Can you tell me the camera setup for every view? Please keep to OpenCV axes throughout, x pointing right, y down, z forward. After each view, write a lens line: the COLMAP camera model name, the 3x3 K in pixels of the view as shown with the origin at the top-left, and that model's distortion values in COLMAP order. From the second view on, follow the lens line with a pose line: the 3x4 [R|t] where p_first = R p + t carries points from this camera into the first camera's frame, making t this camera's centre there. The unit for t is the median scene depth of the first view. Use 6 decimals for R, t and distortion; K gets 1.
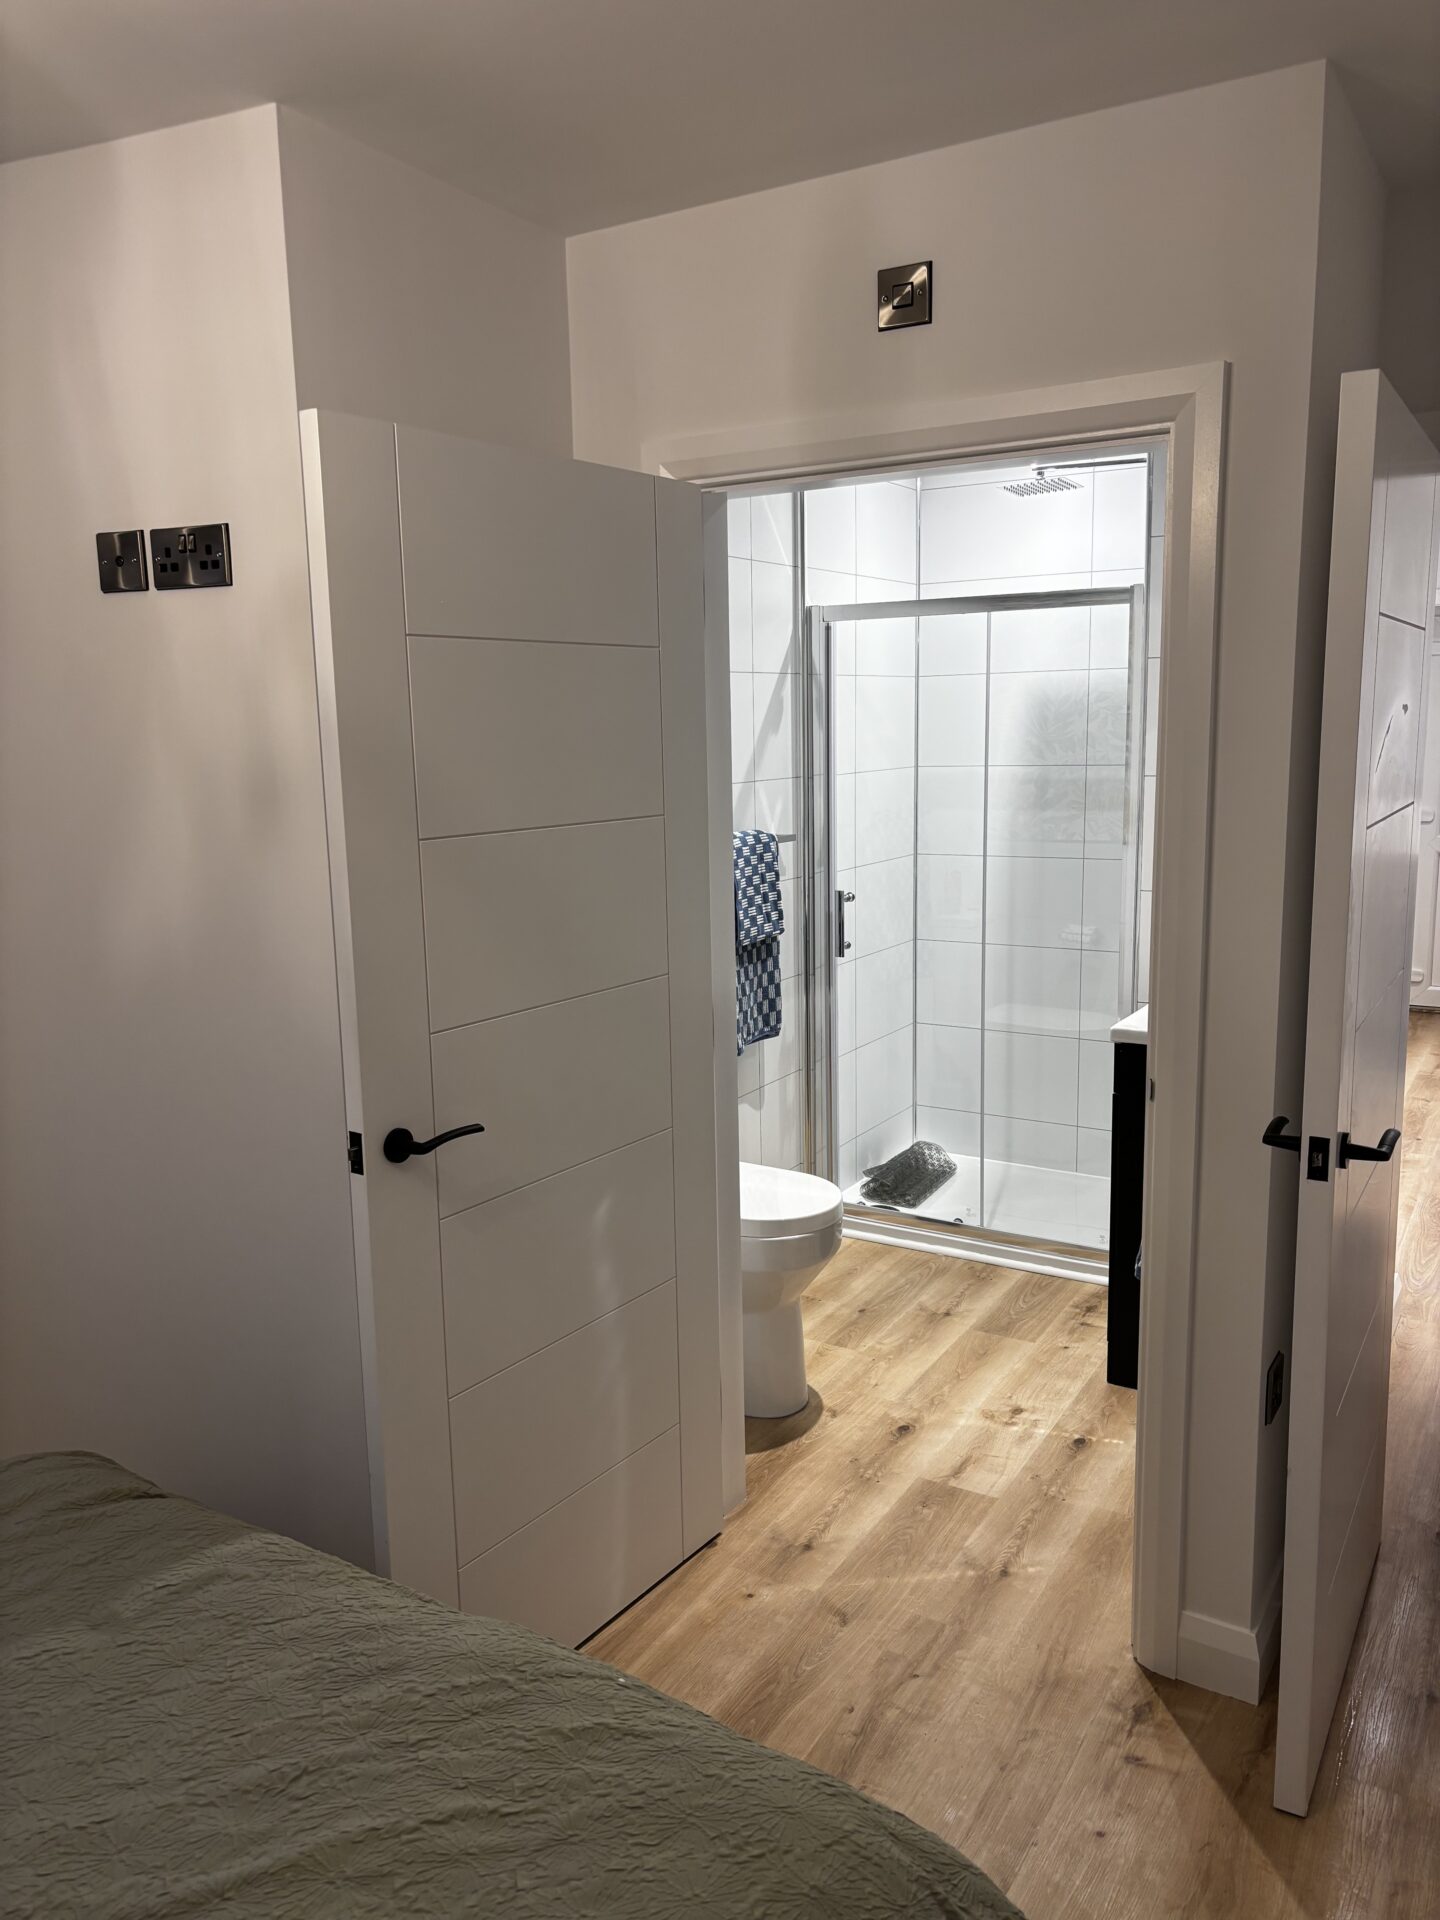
lens RADIAL K [[1449.2, 0, 709.0], [0, 1449.2, 1004.0], [0, 0, 1]] dist [0.041353, -0.048152]
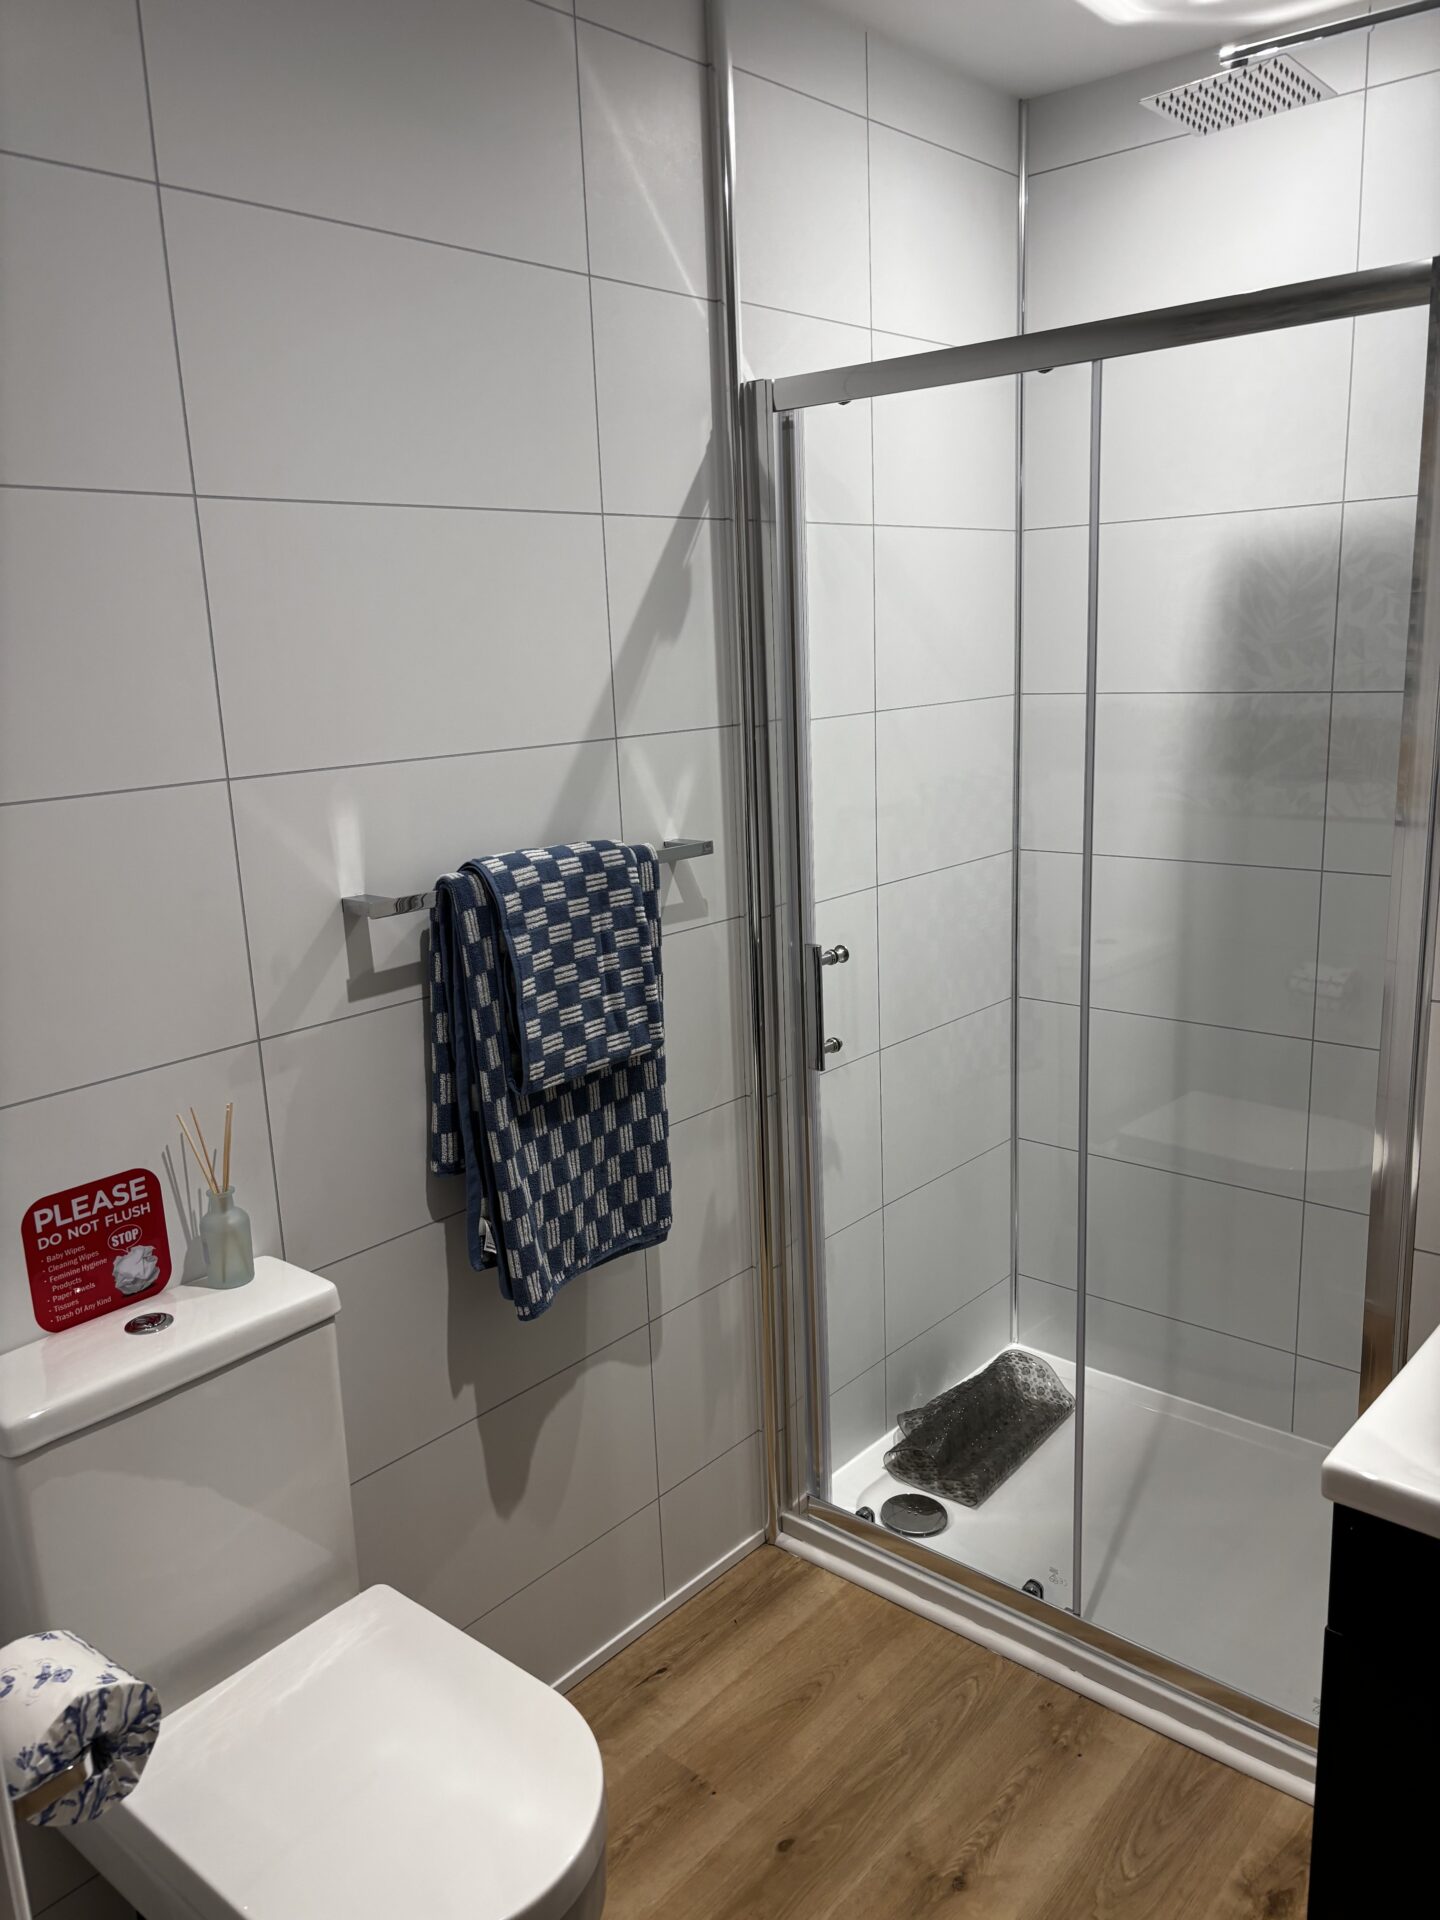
lens RADIAL K [[1449.2, 0, 747.9], [0, 1449.2, 997.9], [0, 0, 1]] dist [0.041353, -0.048152]
pose [[0.987690, 0.019218, -0.155237, 0.155796], [-0.010427, 0.998305, 0.057249, -0.093667], [0.156074, -0.054925, 0.986217, 0.510310]]
